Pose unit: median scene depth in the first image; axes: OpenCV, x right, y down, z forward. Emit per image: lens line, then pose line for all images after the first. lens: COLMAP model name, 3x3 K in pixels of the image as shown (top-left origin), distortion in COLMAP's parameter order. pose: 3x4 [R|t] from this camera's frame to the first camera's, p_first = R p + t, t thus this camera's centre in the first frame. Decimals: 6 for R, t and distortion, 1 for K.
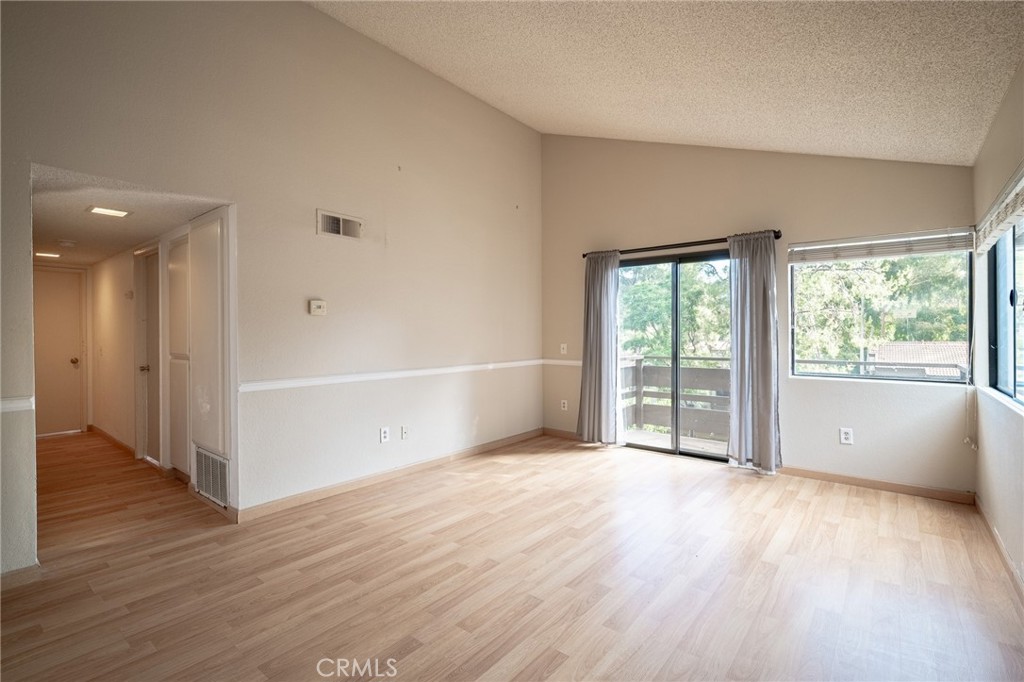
lens RADIAL K [[468.7, 0, 520.1], [0, 468.7, 335.8], [0, 0, 1]] dist [-0.000813, -0.000116]
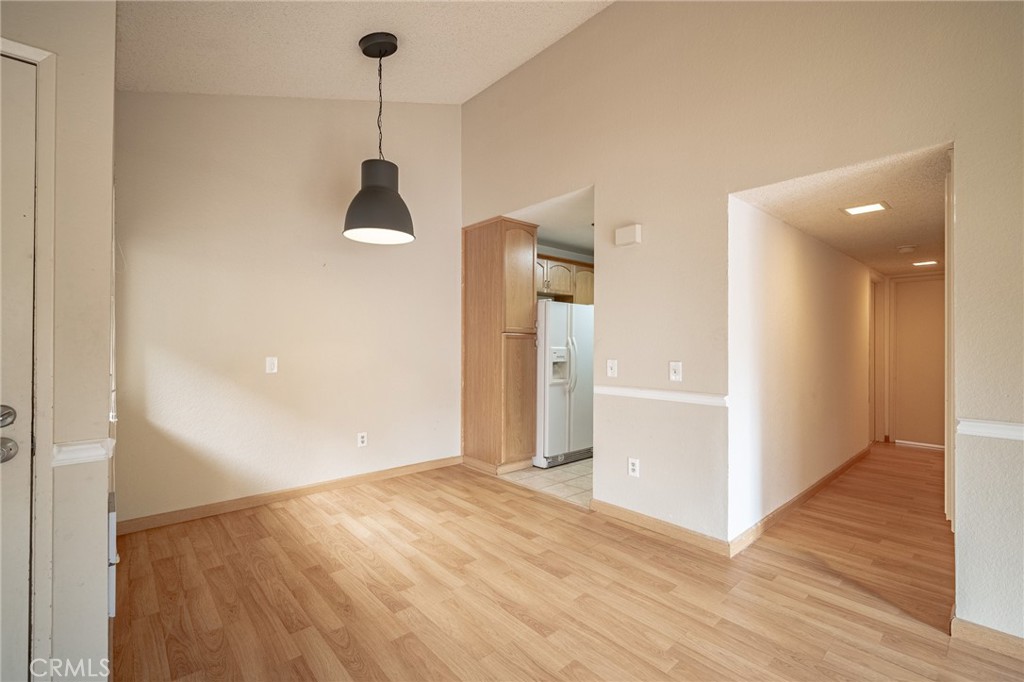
lens RADIAL K [[447.4, 0, 512.6], [0, 447.4, 343.3], [0, 0, 1]] dist [-0.000529, 0.000025]
pose [[-0.166783, 0.002330, -0.985991, 0.089249], [-0.007868, 0.999962, 0.003694, 0.000198], [0.985962, 0.008374, -0.166758, 0.435382]]
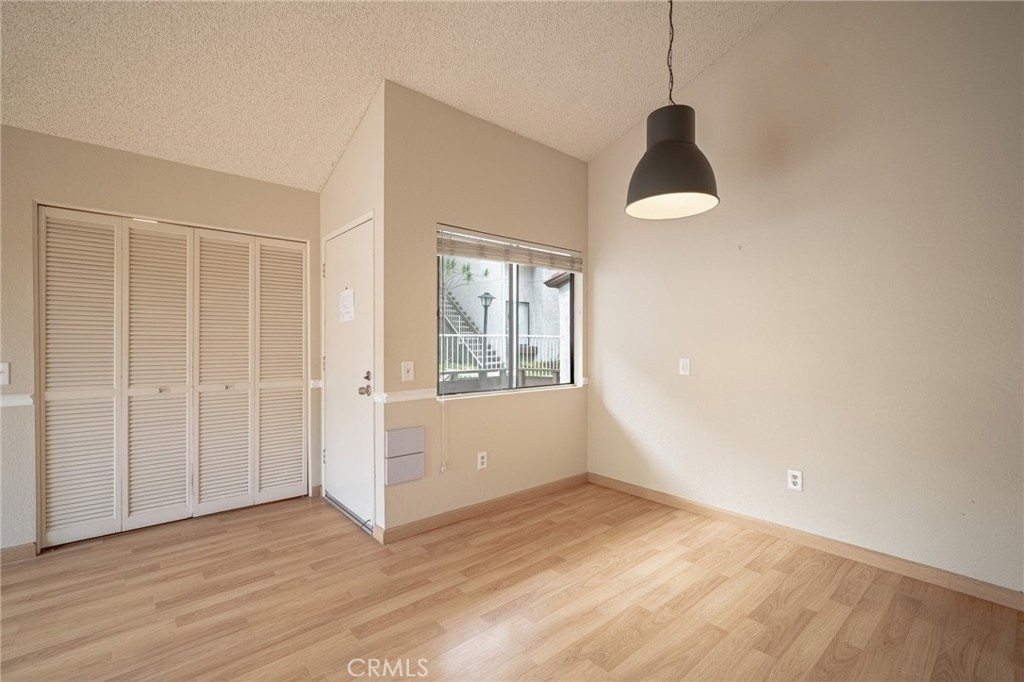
lens RADIAL K [[449.3, 0, 512.0], [0, 449.3, 347.8], [0, 0, 1]] dist [-0.003231, -0.000343]
pose [[-0.983694, 0.001943, 0.179841, -0.595338], [0.004612, 0.999885, 0.014424, 0.000993], [-0.179792, 0.015018, -0.983590, 0.740643]]
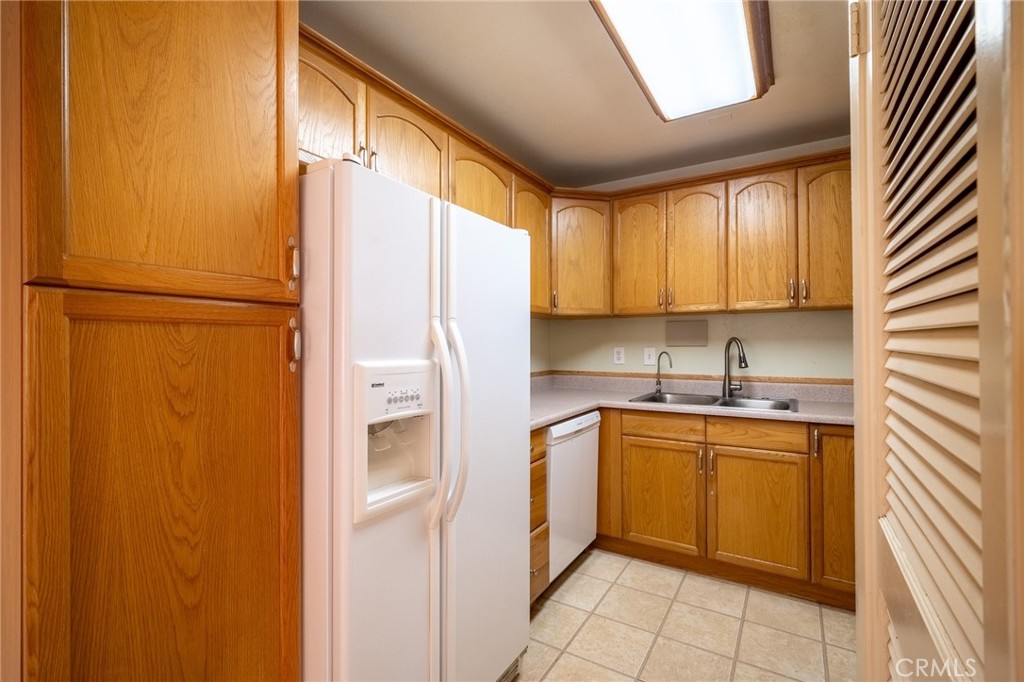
lens RADIAL K [[444.1, 0, 527.1], [0, 444.1, 340.8], [0, 0, 1]] dist [0.002102, -0.000132]
pose [[0.134141, -0.003780, -0.990955, -0.841305], [-0.001990, 0.999990, -0.004084, 0.001790], [0.990960, 0.002520, 0.134132, 0.403794]]
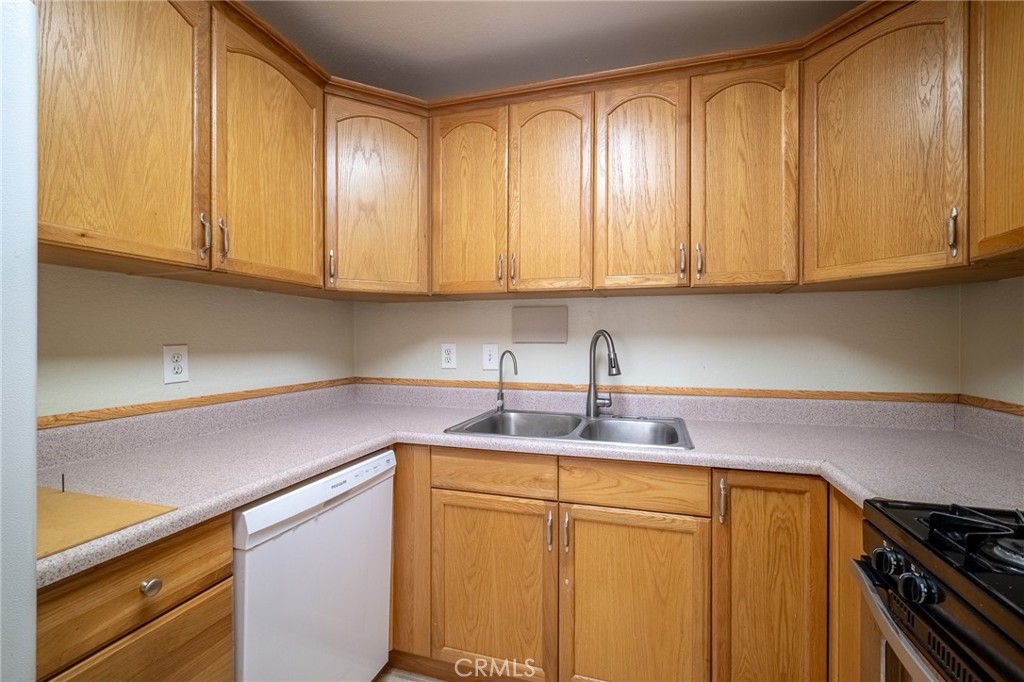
lens RADIAL K [[433.2, 0, 531.0], [0, 433.2, 342.5], [0, 0, 1]] dist [0.000649, -0.000410]
pose [[0.394691, 0.010123, -0.918758, -1.098870], [-0.008887, 0.999935, 0.007200, 0.003749], [0.918771, 0.005323, 0.394756, 0.570143]]
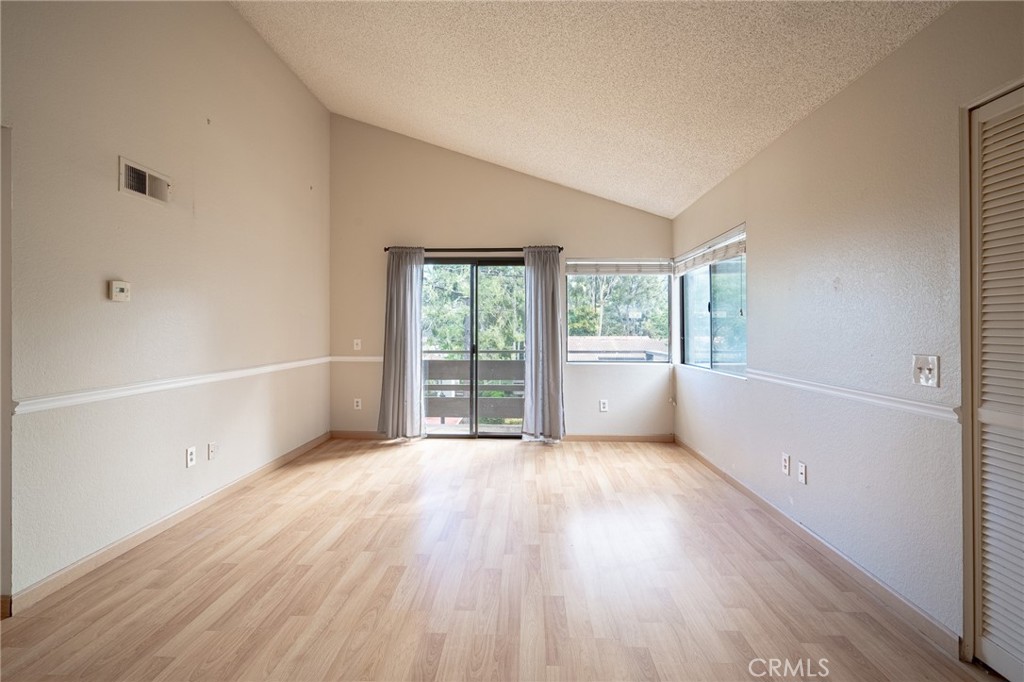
lens RADIAL K [[489.7, 0, 506.2], [0, 489.7, 324.4], [0, 0, 1]] dist [-0.002881, -0.000070]
pose [[0.808386, 0.008740, 0.588588, -0.388259], [0.000521, 0.999879, -0.015562, 0.003933], [-0.588652, 0.012887, 0.808284, 0.032756]]
